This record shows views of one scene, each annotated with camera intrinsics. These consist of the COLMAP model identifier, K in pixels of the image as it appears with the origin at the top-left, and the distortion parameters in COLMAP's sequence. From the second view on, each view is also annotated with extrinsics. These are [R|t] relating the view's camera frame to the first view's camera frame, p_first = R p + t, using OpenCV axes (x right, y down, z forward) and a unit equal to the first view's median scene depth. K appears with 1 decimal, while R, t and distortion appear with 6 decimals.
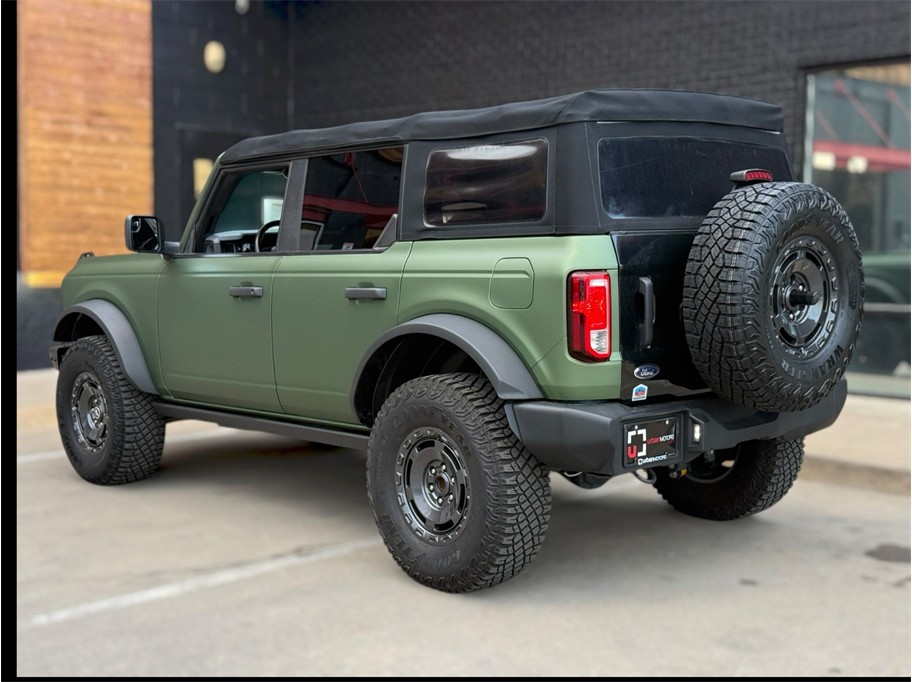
lens RADIAL K [[1246.8, 0, 456.8], [0, 1246.8, 339.9], [0, 0, 1]] dist [0.156056, -0.146235]
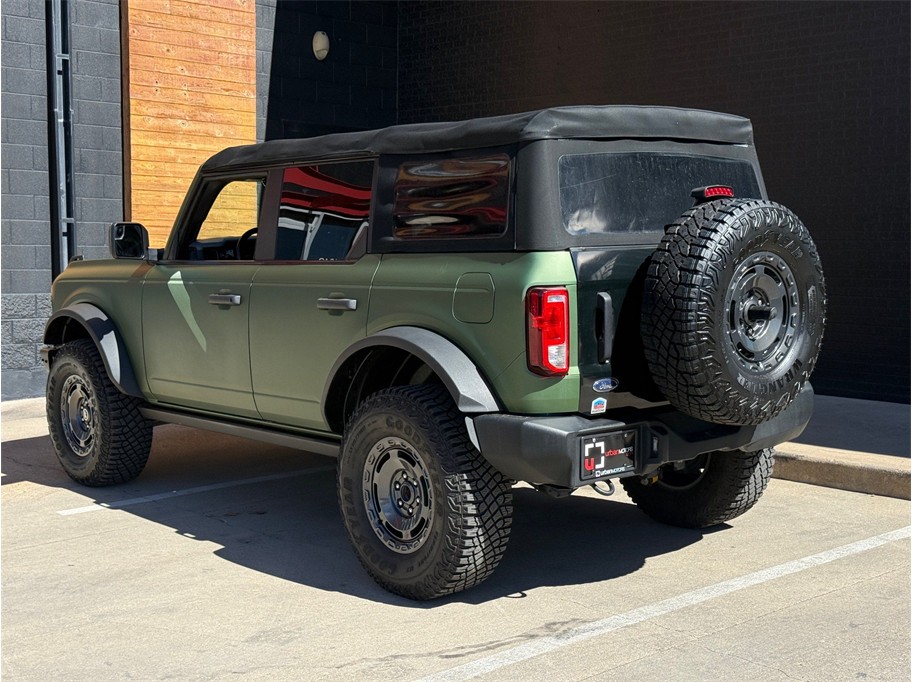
lens RADIAL K [[1246.8, 0, 456.8], [0, 1246.8, 339.9], [0, 0, 1]] dist [0.156056, -0.146235]
pose [[0.999852, 0.004606, -0.016580, 0.046280], [-0.004451, 0.999946, 0.009386, -0.019926], [0.016622, -0.009311, 0.999818, -0.017361]]
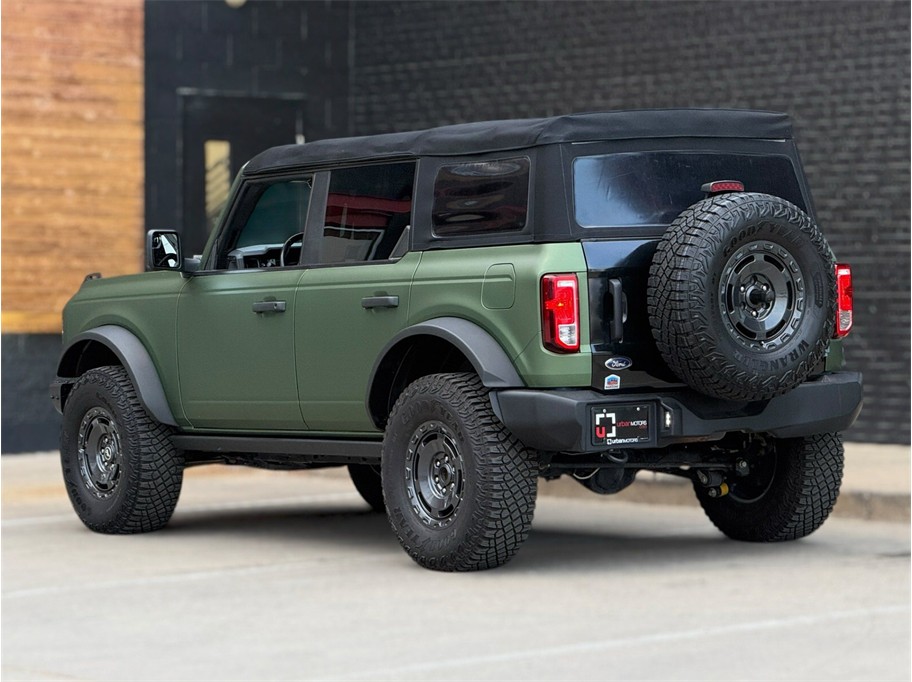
lens RADIAL K [[3320.2, 0, 455.3], [0, 3320.2, 340.2], [0, 0, 1]] dist [0.362483, -3.753324]
pose [[0.992440, -0.012635, -0.122076, 0.362544], [0.005433, 0.998235, -0.059144, 0.175995], [0.122607, 0.058033, 0.990757, -1.924549]]
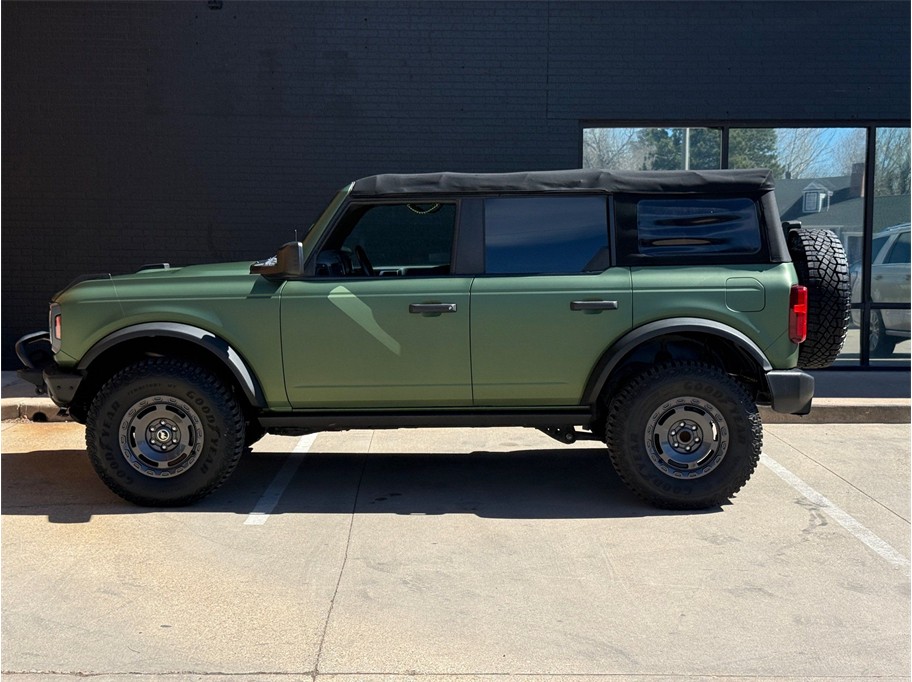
lens RADIAL K [[1217.1, 0, 455.5], [0, 1217.1, 340.5], [0, 0, 1]] dist [0.148105, -0.153192]
pose [[0.681913, -0.054082, 0.729431, -1.254984], [0.051605, 0.998335, 0.025776, -0.045493], [-0.729611, 0.020066, 0.683568, 0.240497]]
